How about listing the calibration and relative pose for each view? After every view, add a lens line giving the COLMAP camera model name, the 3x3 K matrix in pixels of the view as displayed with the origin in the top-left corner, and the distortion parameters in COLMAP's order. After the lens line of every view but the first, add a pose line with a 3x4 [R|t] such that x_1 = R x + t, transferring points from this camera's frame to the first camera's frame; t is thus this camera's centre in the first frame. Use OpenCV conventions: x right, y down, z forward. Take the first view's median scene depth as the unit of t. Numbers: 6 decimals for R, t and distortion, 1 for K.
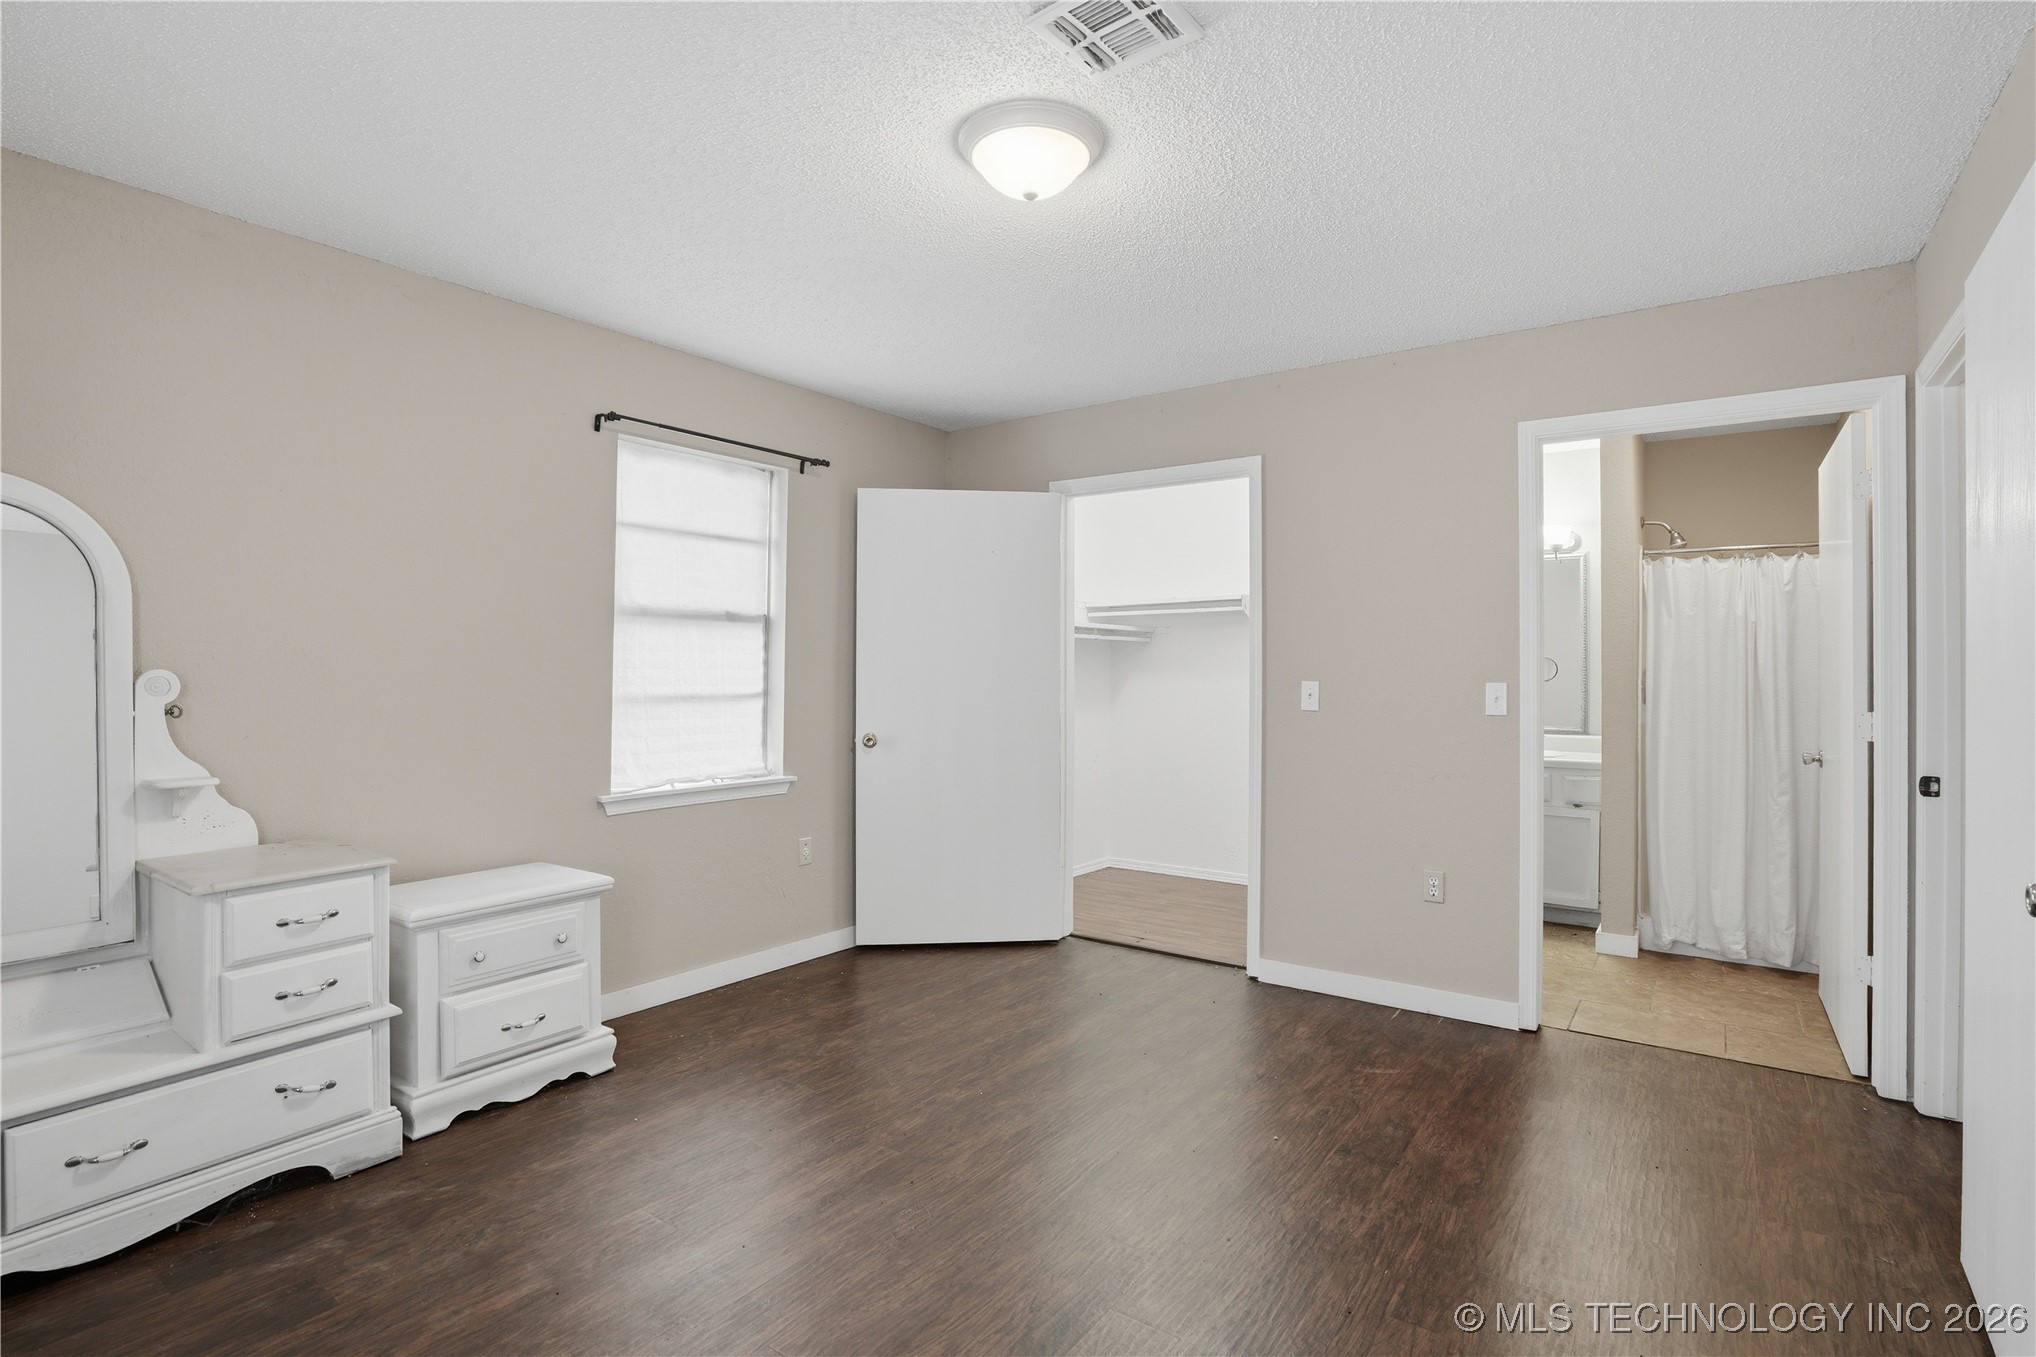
lens RADIAL K [[970.6, 0, 1011.2], [0, 970.6, 666.6], [0, 0, 1]] dist [-0.050577, 0.016643]
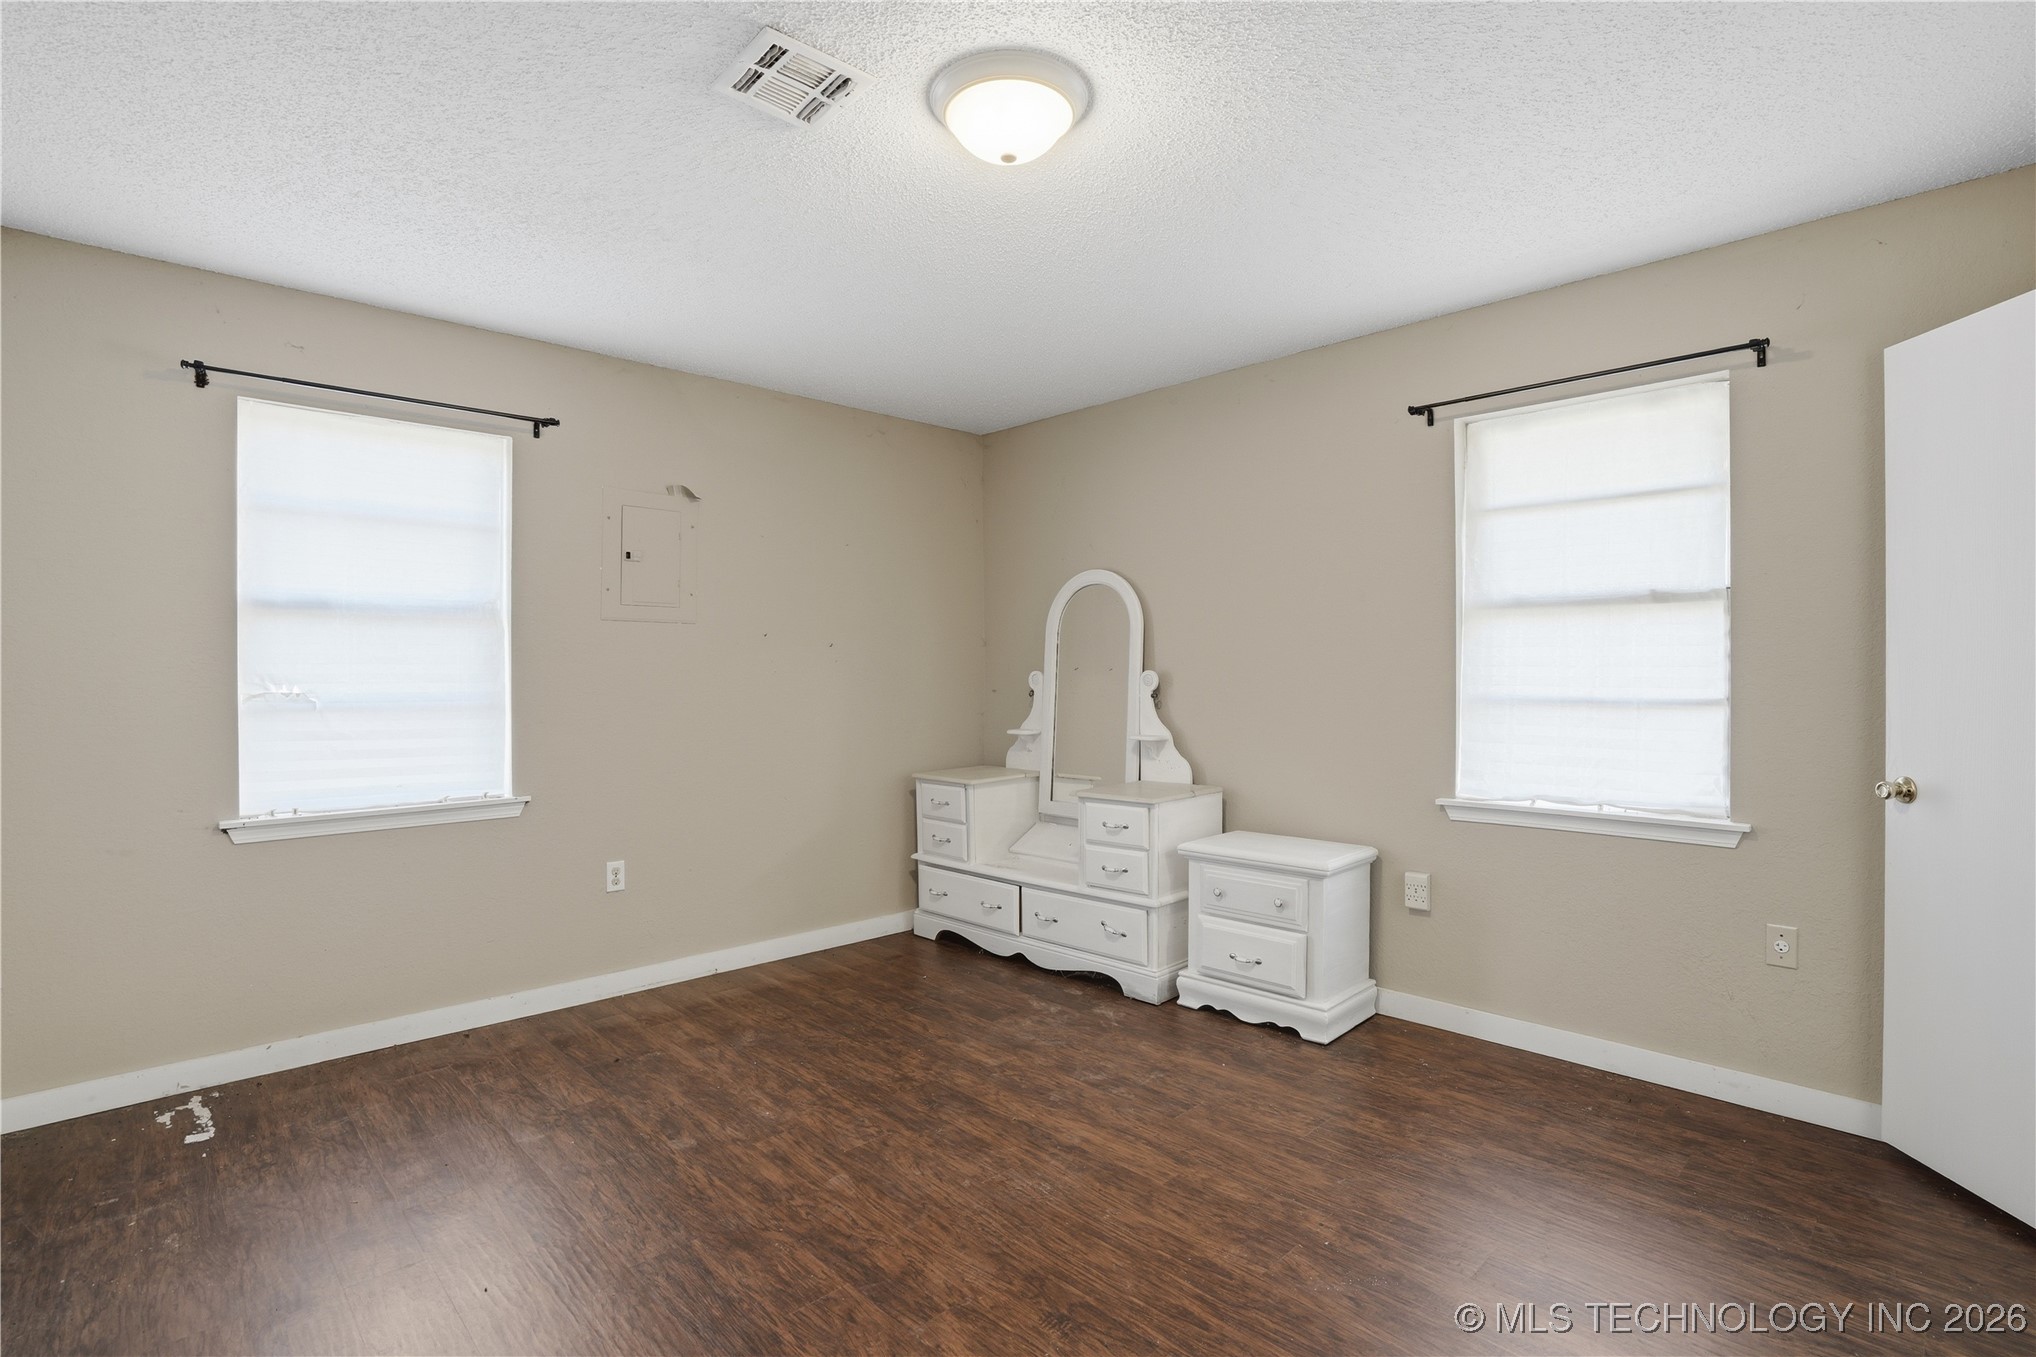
lens RADIAL K [[970.6, 0, 1045.7], [0, 970.6, 676.8], [0, 0, 1]] dist [-0.050577, 0.016643]
pose [[-0.145260, 0.004576, -0.989383, 0.633720], [0.008039, 0.999962, 0.003445, 0.005655], [0.989361, -0.007454, -0.145291, 0.790885]]
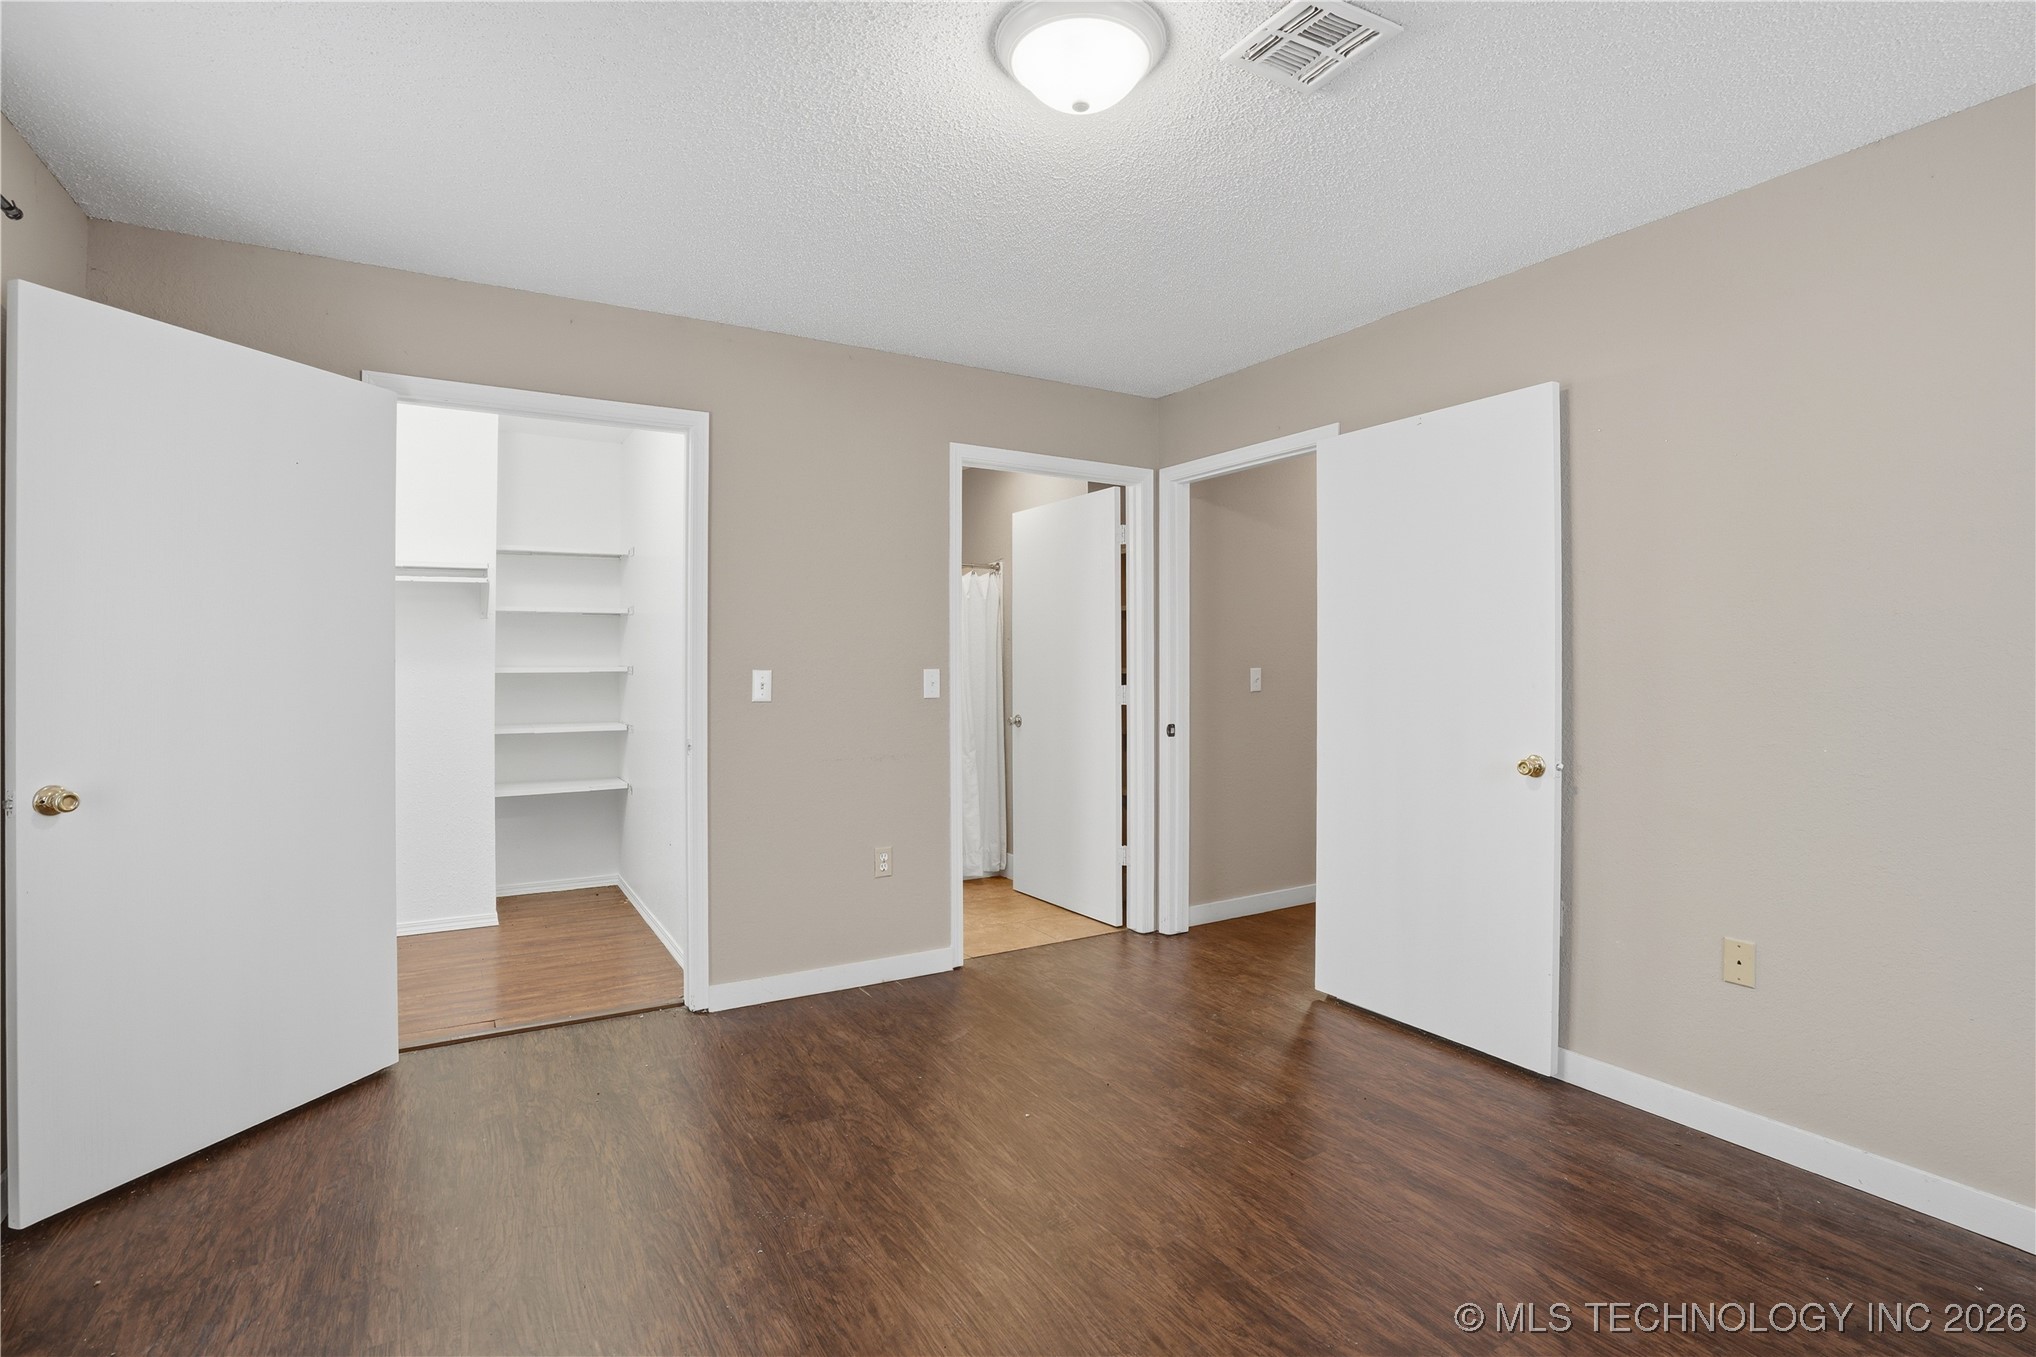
lens RADIAL K [[970.6, 0, 1016.8], [0, 970.6, 659.7], [0, 0, 1]] dist [-0.050577, 0.016643]
pose [[0.387198, -0.001794, 0.921995, -0.533404], [-0.003519, 0.999988, 0.003424, 0.001241], [-0.921990, -0.004571, 0.387187, 0.488882]]
